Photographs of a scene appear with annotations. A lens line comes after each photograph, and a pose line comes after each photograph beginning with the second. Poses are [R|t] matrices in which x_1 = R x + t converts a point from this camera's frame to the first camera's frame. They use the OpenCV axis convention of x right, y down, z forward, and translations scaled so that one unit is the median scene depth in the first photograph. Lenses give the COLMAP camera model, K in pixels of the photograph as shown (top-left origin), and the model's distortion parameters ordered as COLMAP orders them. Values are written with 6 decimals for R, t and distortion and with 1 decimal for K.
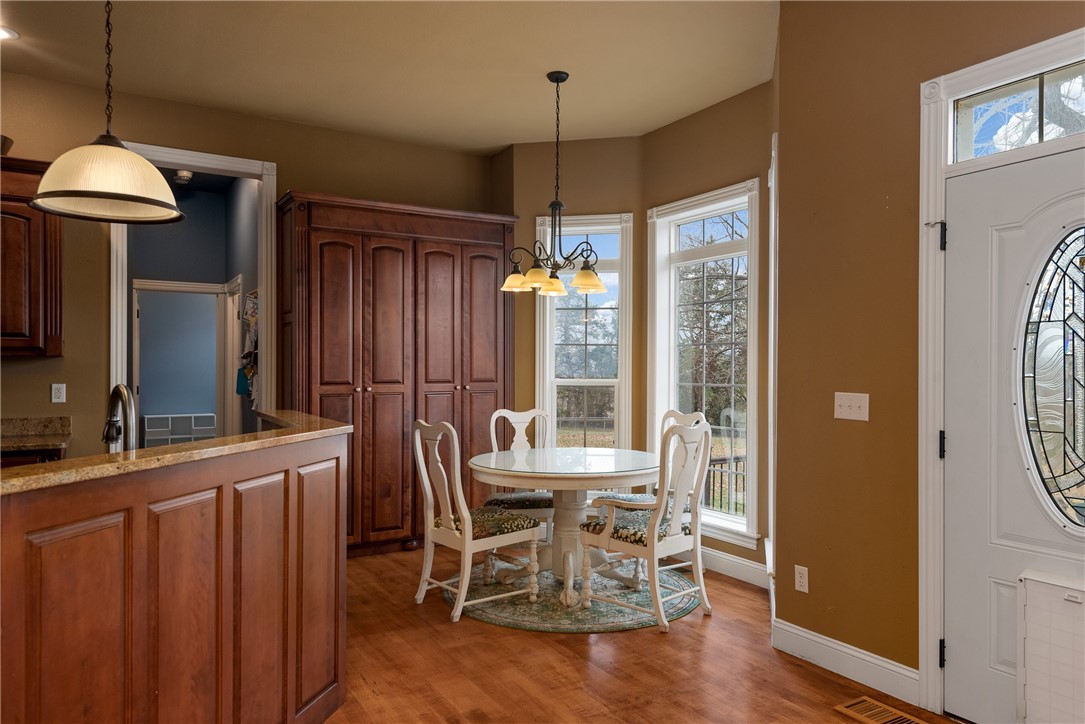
lens RADIAL K [[740.3, 0, 542.5], [0, 740.3, 362.0], [0, 0, 1]] dist [-0.002319, 0.000515]
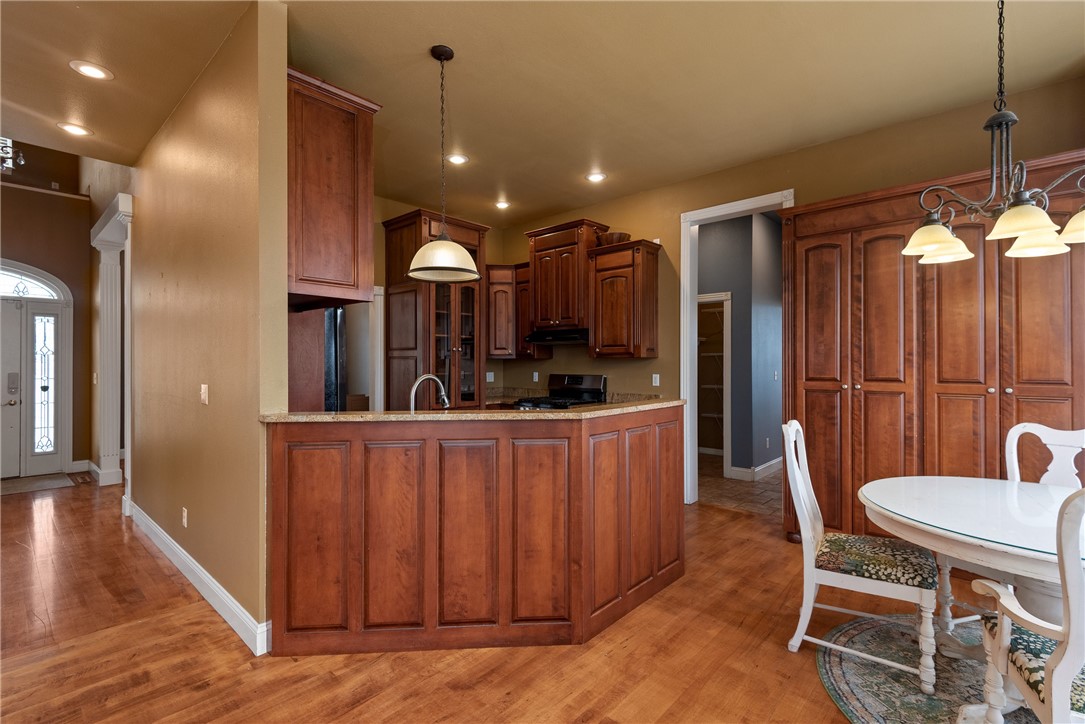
lens RADIAL K [[497.1, 0, 542.5], [0, 497.1, 362.0], [0, 0, 1]] dist [0.058744, -0.030470]
pose [[0.281104, -0.002428, -0.959674, 0.372113], [0.007447, 0.999972, -0.000348, 0.001383], [0.959648, -0.007049, 0.281114, 0.525013]]
